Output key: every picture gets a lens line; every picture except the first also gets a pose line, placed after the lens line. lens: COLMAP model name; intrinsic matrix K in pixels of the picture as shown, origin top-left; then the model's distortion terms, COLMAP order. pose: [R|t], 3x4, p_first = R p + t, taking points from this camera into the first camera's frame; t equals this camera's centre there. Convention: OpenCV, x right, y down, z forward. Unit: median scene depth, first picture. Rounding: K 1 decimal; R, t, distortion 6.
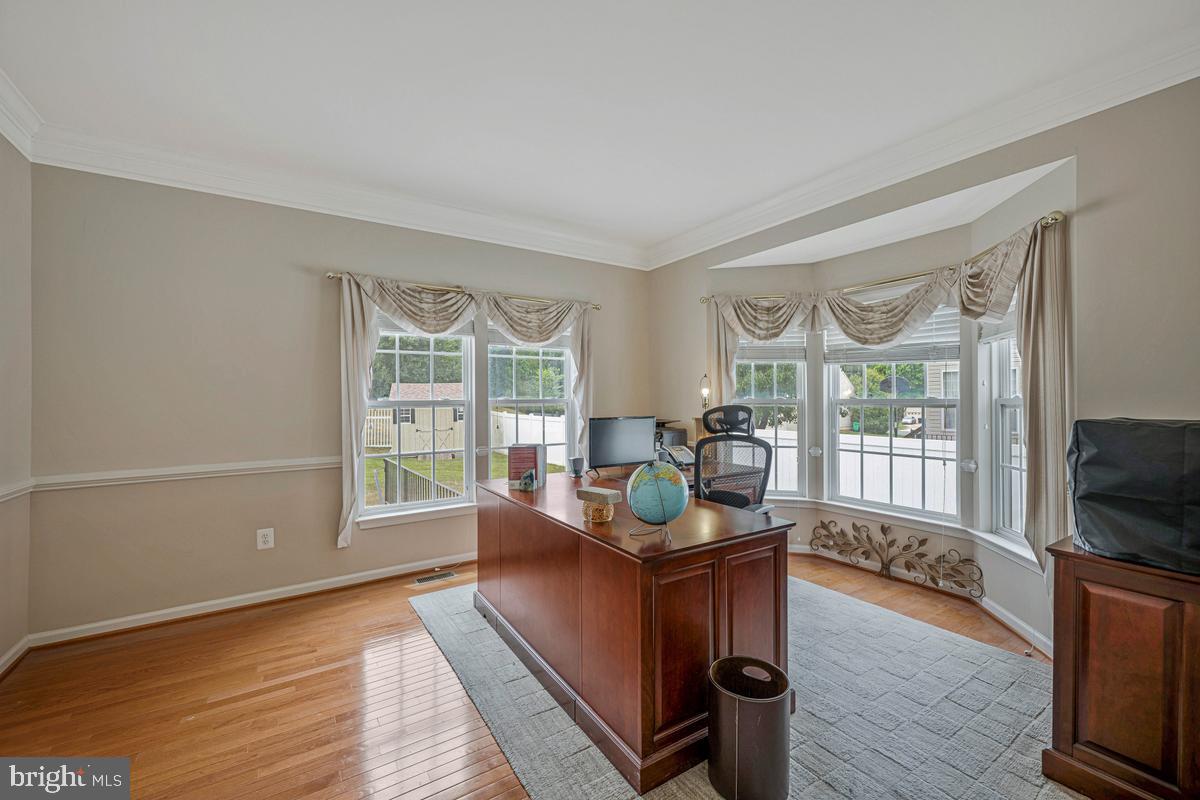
lens RADIAL K [[487.8, 0, 598.7], [0, 487.8, 386.0], [0, 0, 1]] dist [-0.000690, 0.000100]
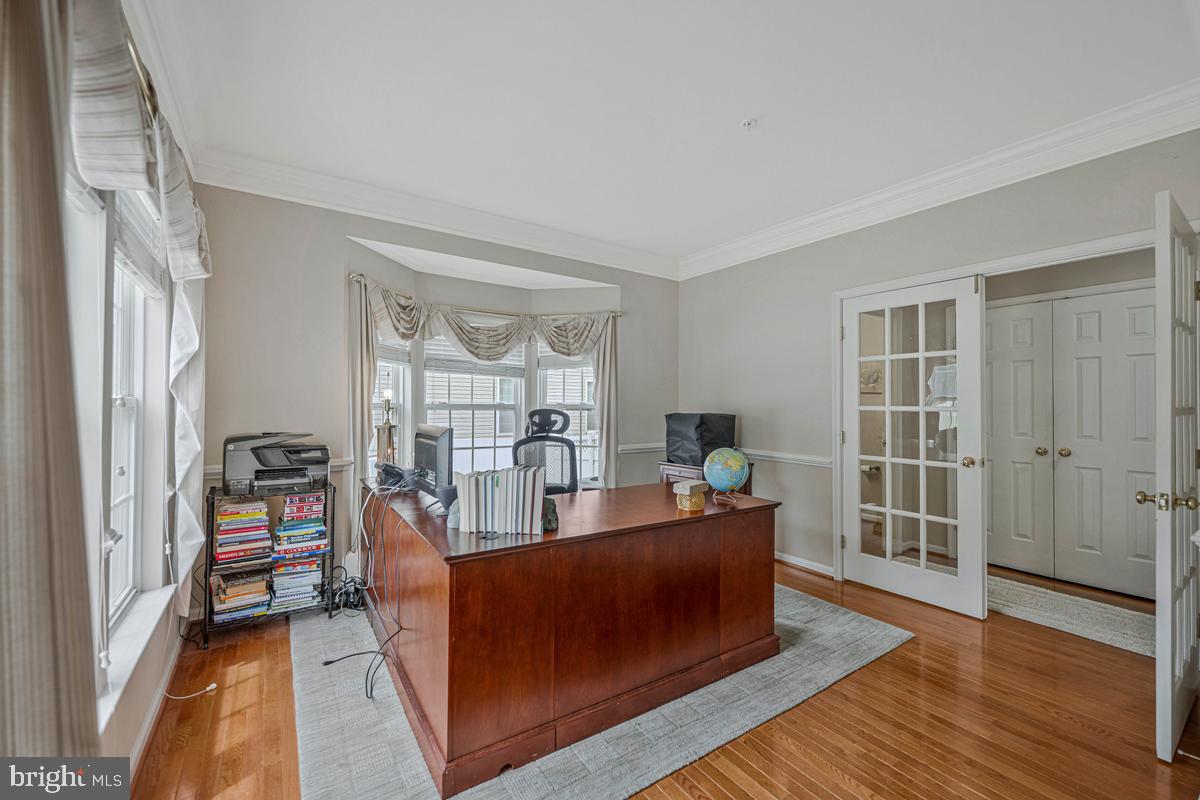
lens RADIAL K [[487.8, 0, 598.7], [0, 487.8, 386.0], [0, 0, 1]] dist [-0.000690, 0.000100]
pose [[-0.017677, 0.041029, 0.999002, -0.745308], [-0.036937, 0.998449, -0.041660, 0.024330], [-0.999161, -0.037637, -0.016134, 0.790971]]
